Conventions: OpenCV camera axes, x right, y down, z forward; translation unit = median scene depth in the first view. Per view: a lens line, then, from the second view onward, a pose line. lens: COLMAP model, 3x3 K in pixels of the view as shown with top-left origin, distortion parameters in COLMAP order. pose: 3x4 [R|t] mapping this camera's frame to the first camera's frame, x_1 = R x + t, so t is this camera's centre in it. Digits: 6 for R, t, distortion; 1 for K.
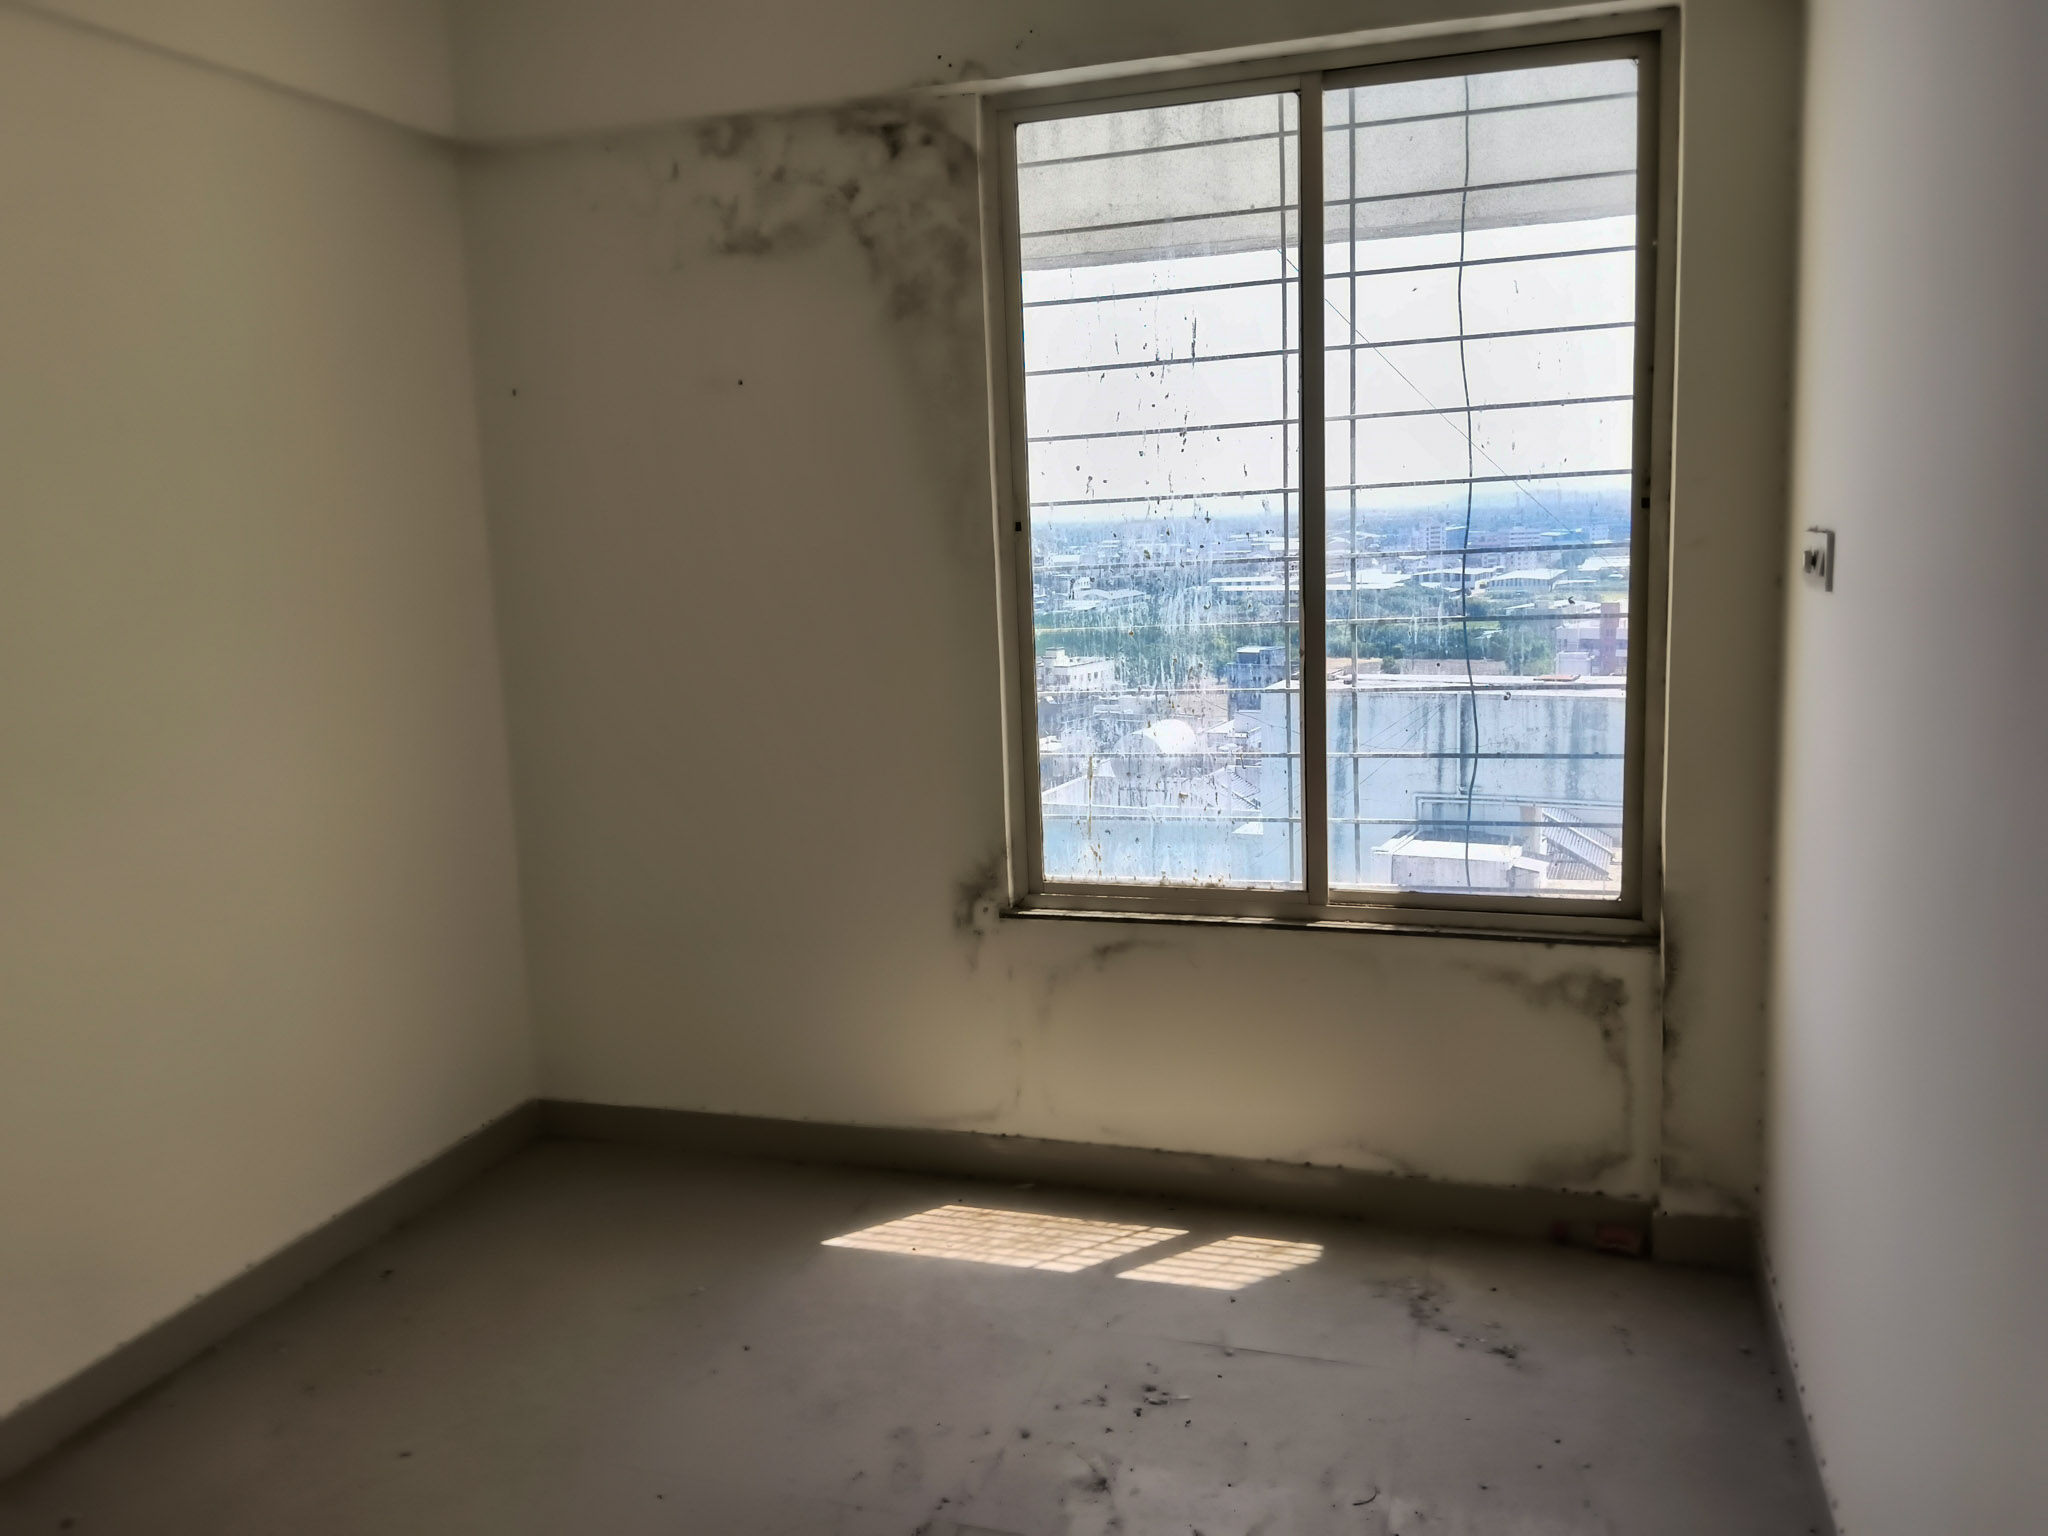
lens RADIAL K [[1618.1, 0, 1011.4], [0, 1618.1, 752.3], [0, 0, 1]] dist [0.081877, -0.166460]
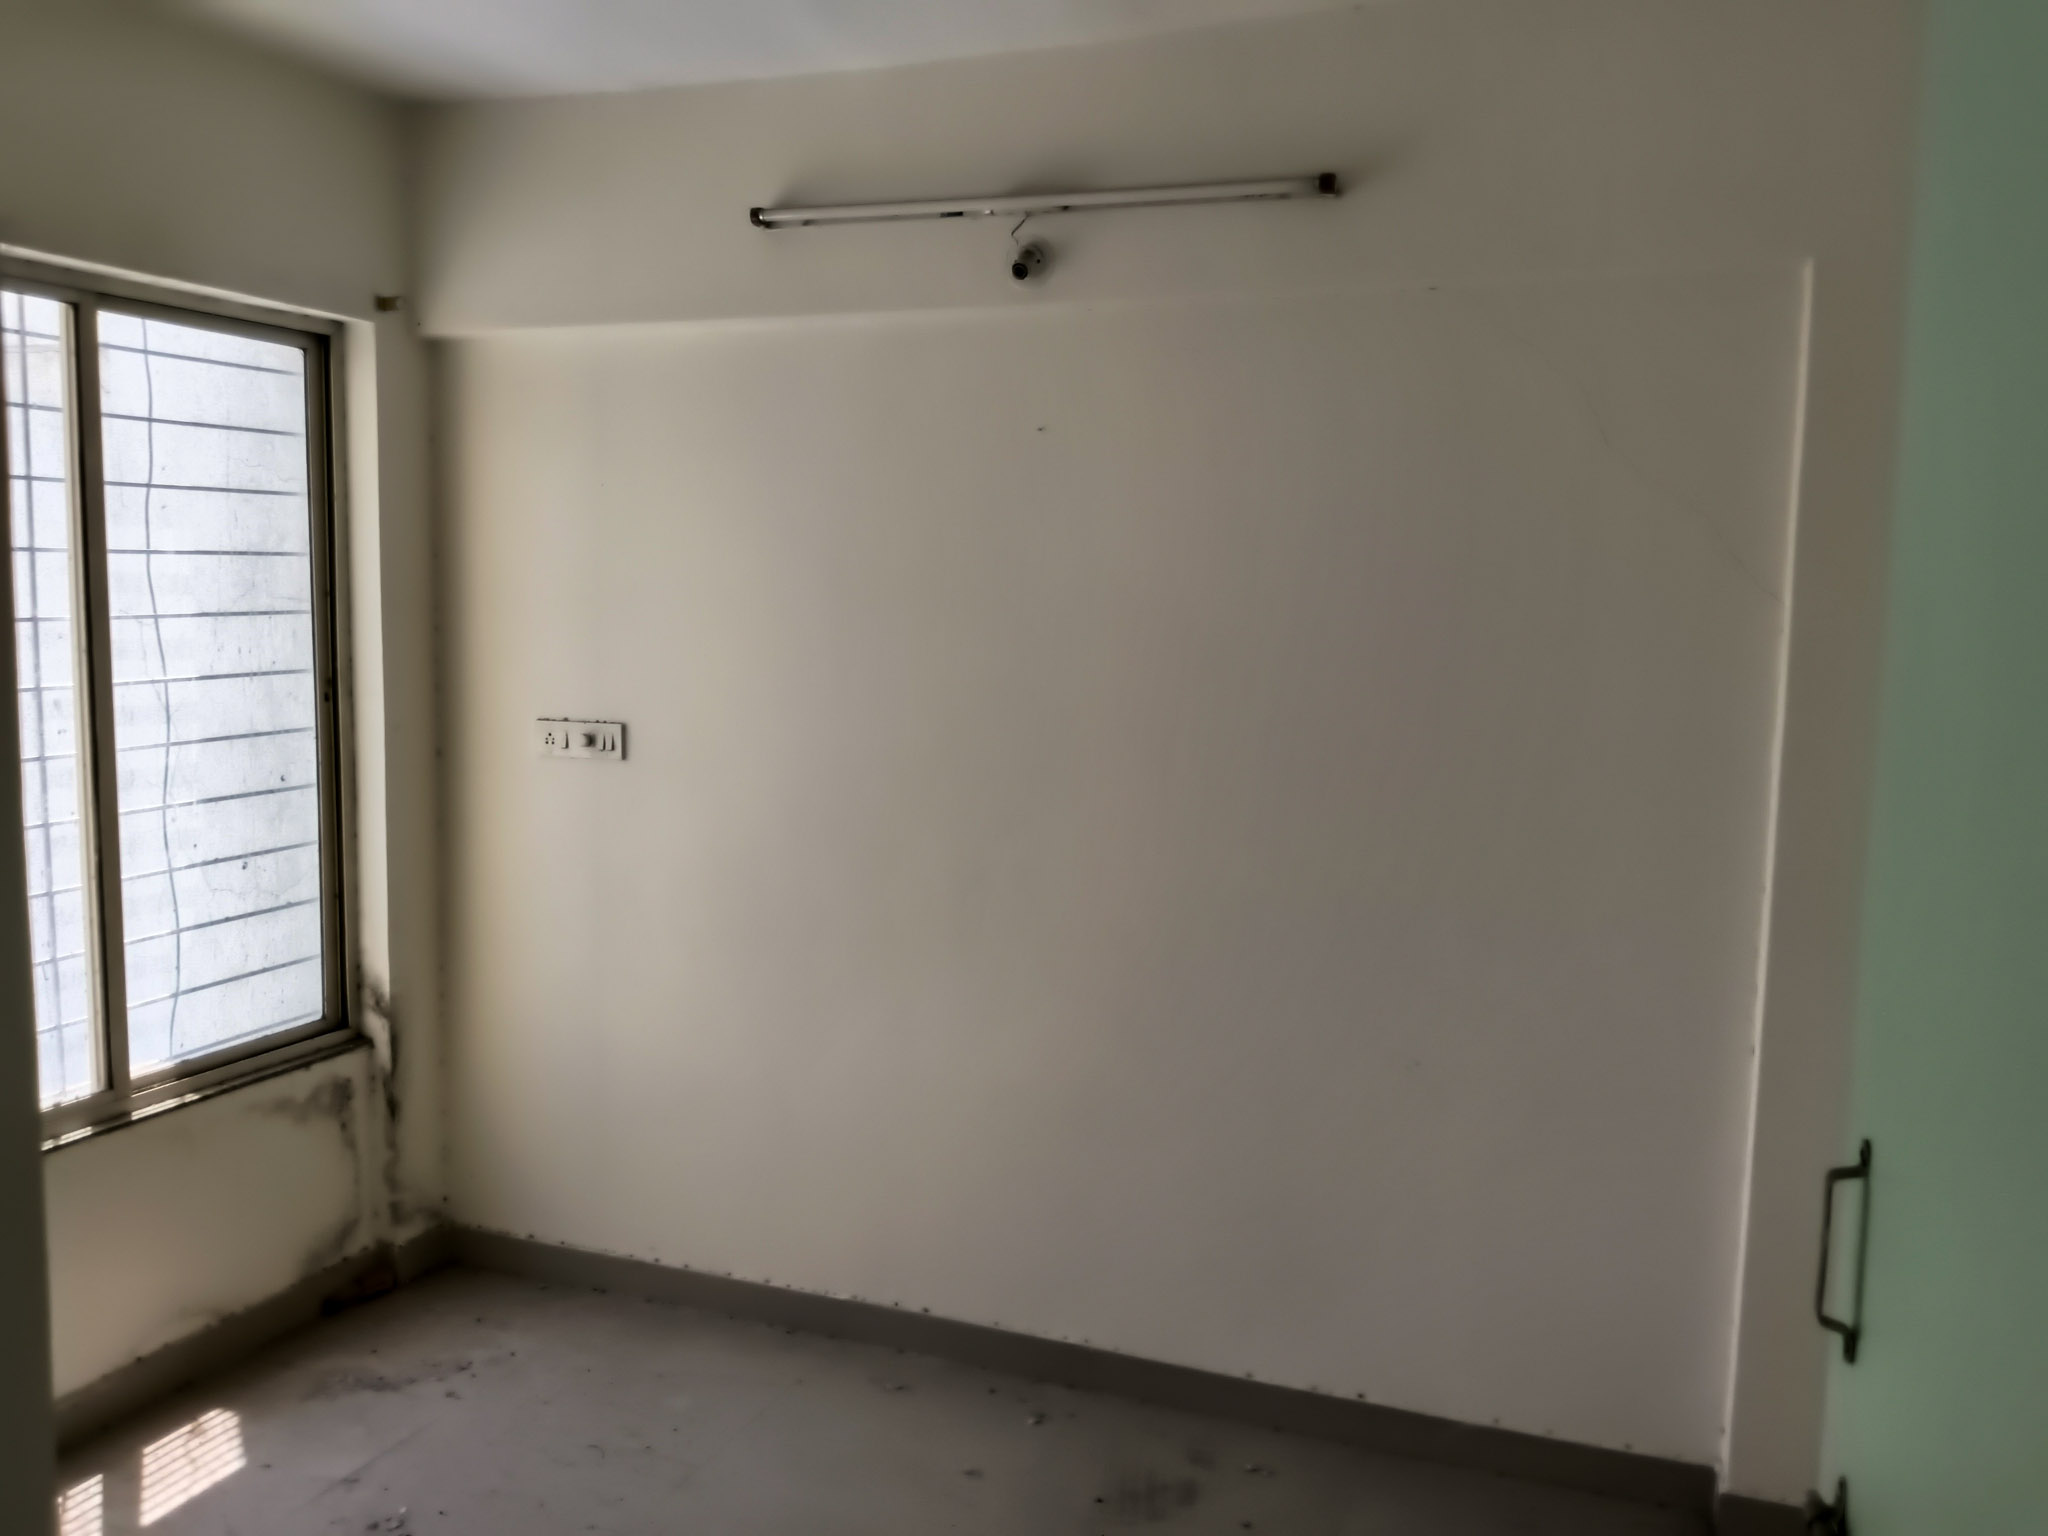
lens RADIAL K [[1618.1, 0, 1025.4], [0, 1618.1, 774.0], [0, 0, 1]] dist [0.081877, -0.166460]
pose [[0.061912, -0.075988, 0.995185, -0.803587], [0.124607, 0.989885, 0.067831, -0.108585], [-0.990273, 0.119807, 0.070754, 0.373240]]
